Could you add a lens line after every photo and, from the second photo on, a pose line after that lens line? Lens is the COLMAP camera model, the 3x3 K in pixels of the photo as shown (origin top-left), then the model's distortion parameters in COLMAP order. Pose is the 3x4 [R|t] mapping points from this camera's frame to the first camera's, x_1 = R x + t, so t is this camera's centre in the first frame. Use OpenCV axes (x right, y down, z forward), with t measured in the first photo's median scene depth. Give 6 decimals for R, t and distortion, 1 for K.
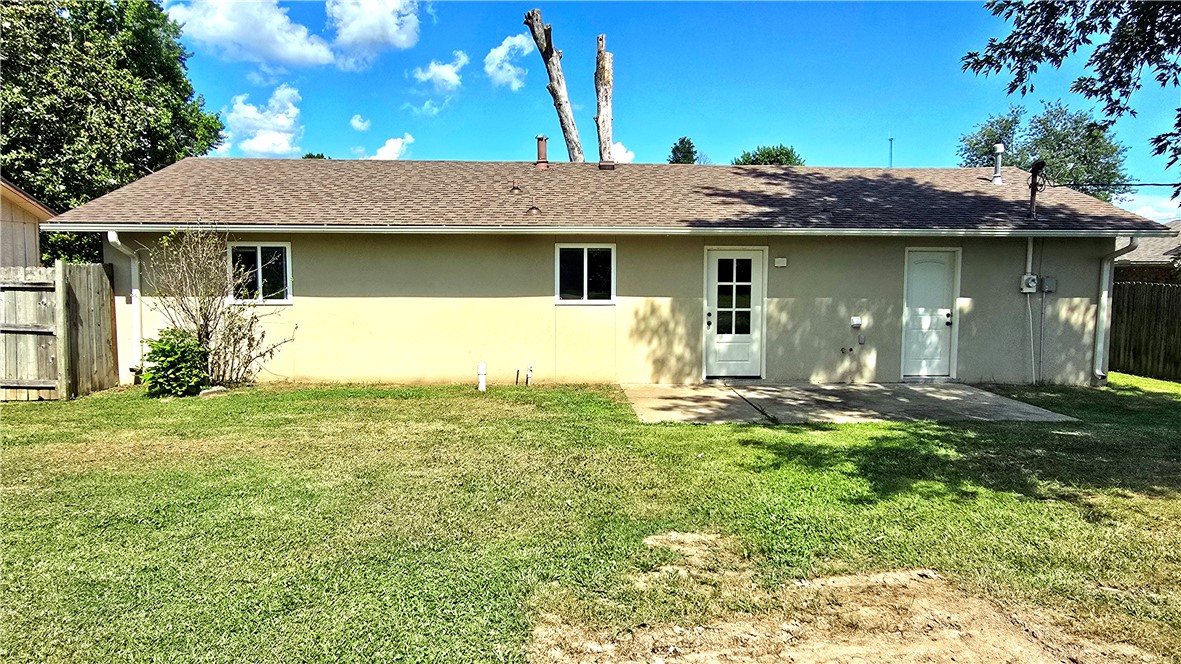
lens RADIAL K [[811.3, 0, 590.5], [0, 811.3, 332.0], [0, 0, 1]] dist [-0.025419, 0.003042]
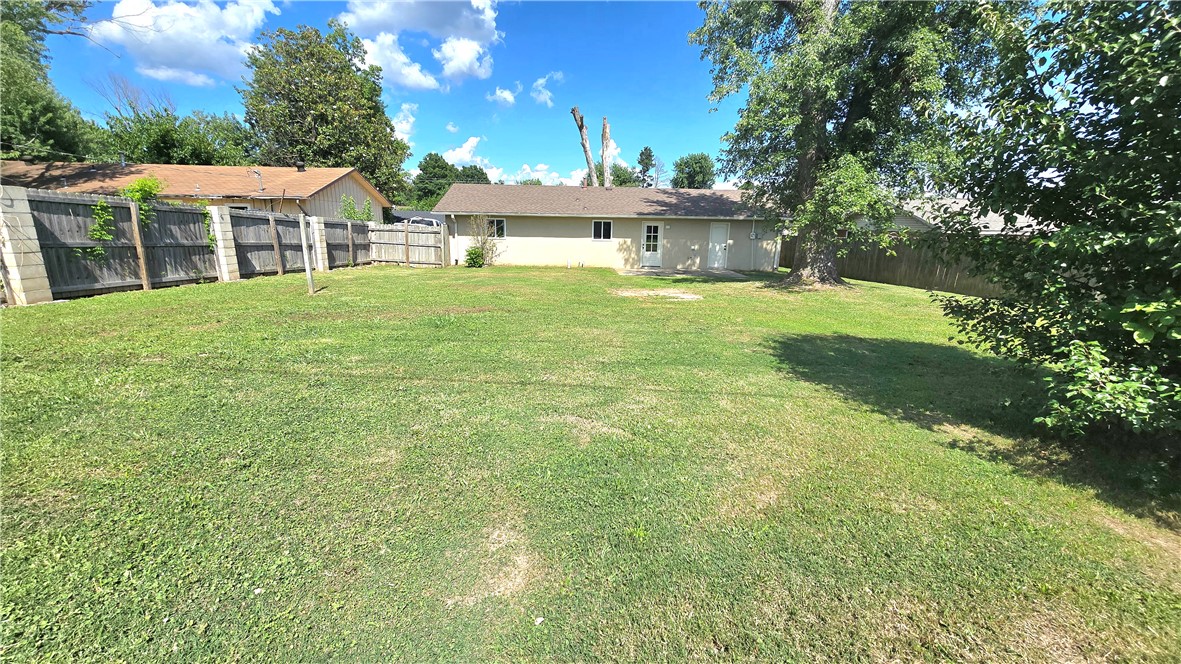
lens RADIAL K [[483.9, 0, 588.2], [0, 483.9, 337.3], [0, 0, 1]] dist [0.000142, 0.000328]
pose [[0.999914, 0.013110, 0.000411, -0.053717], [-0.013016, 0.987891, 0.154605, 0.042993], [0.001621, -0.154597, 0.987976, -0.816112]]
